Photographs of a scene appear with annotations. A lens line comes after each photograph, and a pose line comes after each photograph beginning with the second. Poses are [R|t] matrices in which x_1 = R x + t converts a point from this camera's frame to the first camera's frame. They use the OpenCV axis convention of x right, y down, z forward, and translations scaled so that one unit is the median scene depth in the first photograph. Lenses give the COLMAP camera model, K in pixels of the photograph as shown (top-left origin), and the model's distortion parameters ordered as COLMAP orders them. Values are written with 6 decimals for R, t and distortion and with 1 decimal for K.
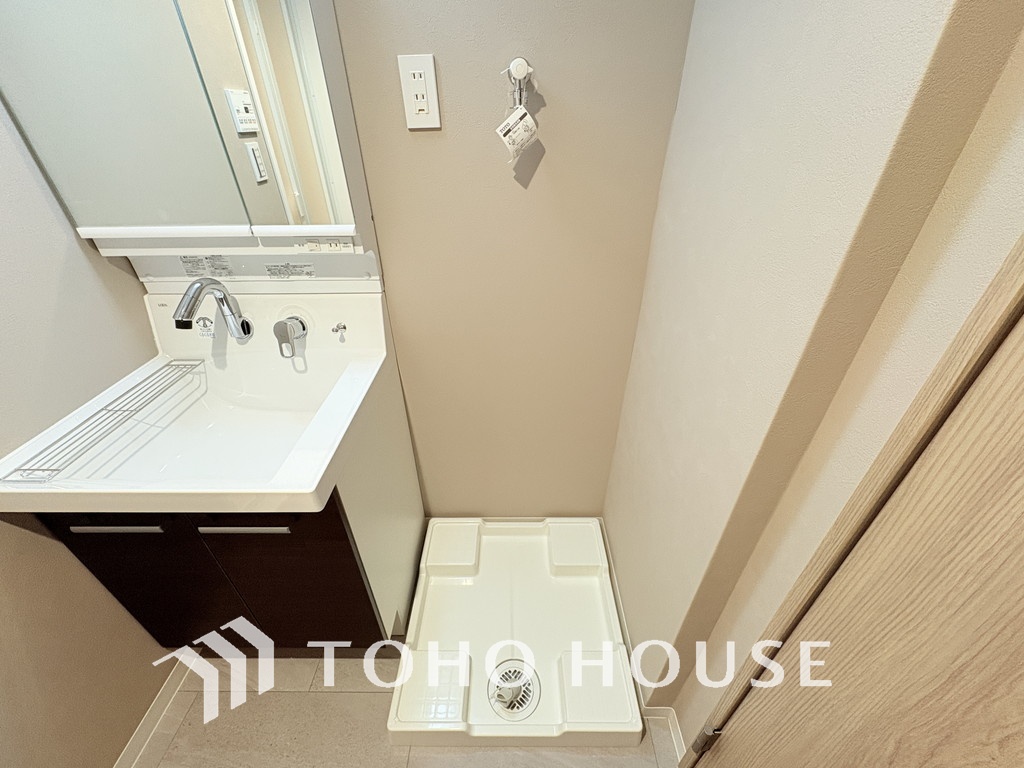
lens RADIAL K [[406.2, 0, 510.4], [0, 406.2, 382.8], [0, 0, 1]] dist [0.000908, -0.000549]
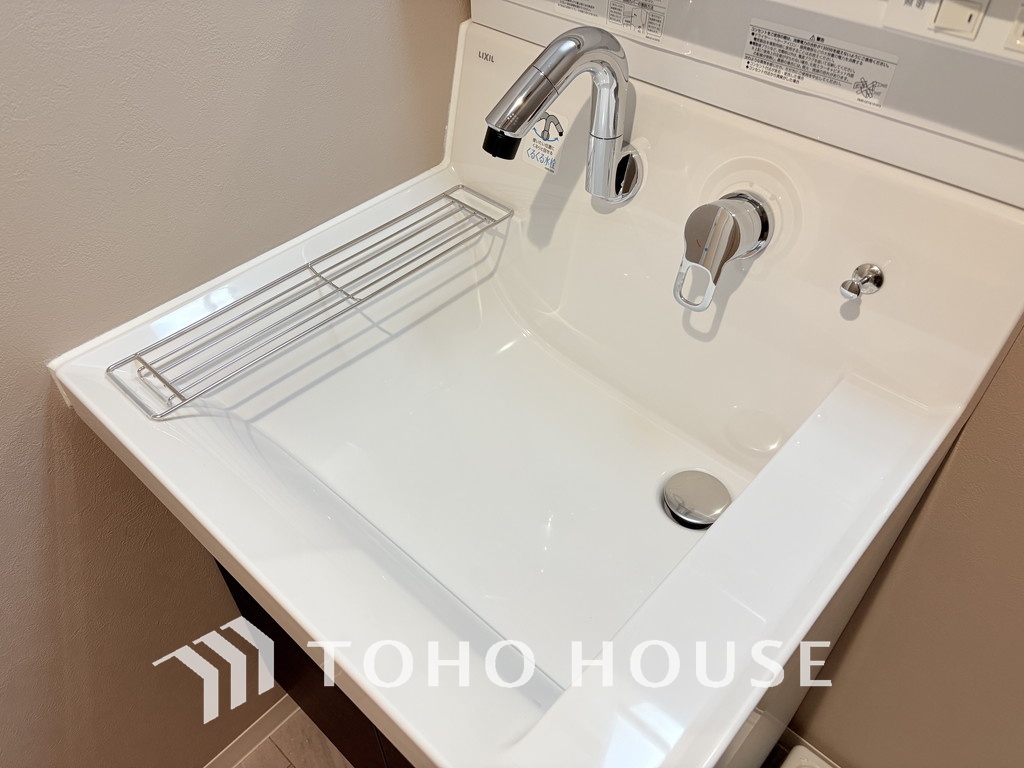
lens RADIAL K [[762.1, 0, 522.4], [0, 762.1, 390.3], [0, 0, 1]] dist [0.000435, -0.000466]
pose [[0.747227, 0.471784, -0.468051, -0.311085], [-0.364323, 0.879834, 0.305222, -0.147837], [0.555807, -0.057548, 0.829317, 0.364692]]
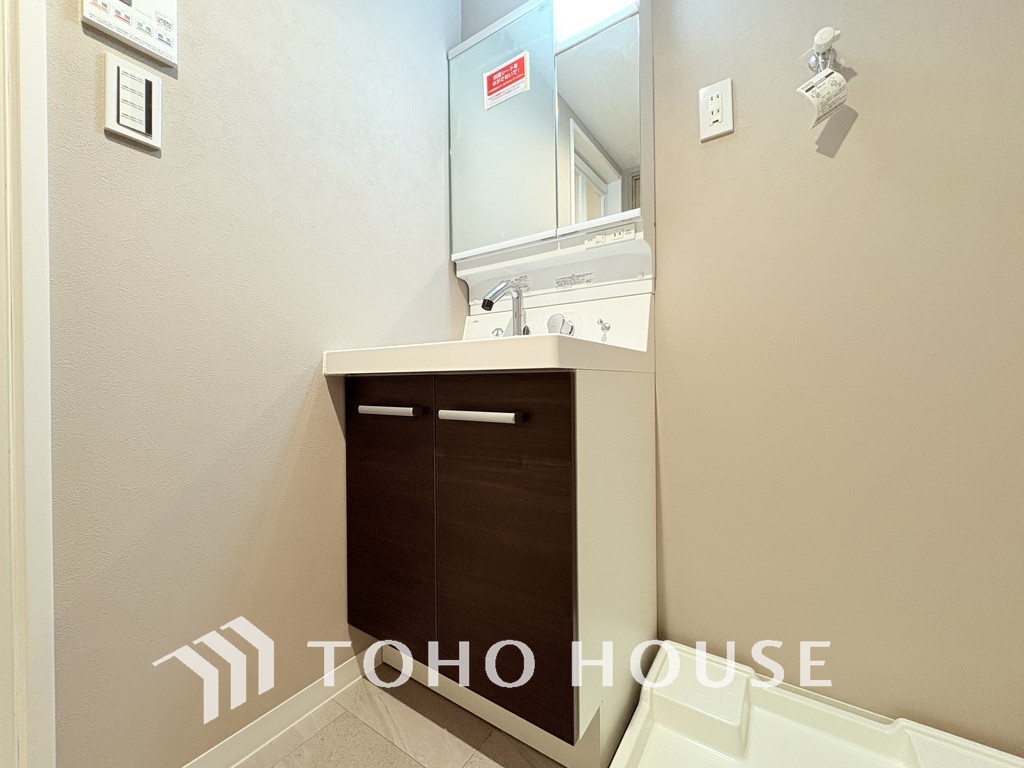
lens RADIAL K [[406.2, 0, 512.8], [0, 406.2, 378.3], [0, 0, 1]] dist [0.000908, -0.000549]
pose [[0.832746, -0.000617, -0.553655, -0.050358], [-0.295362, 0.845319, -0.445193, 0.514137], [0.468290, 0.534261, 0.703754, 0.258255]]
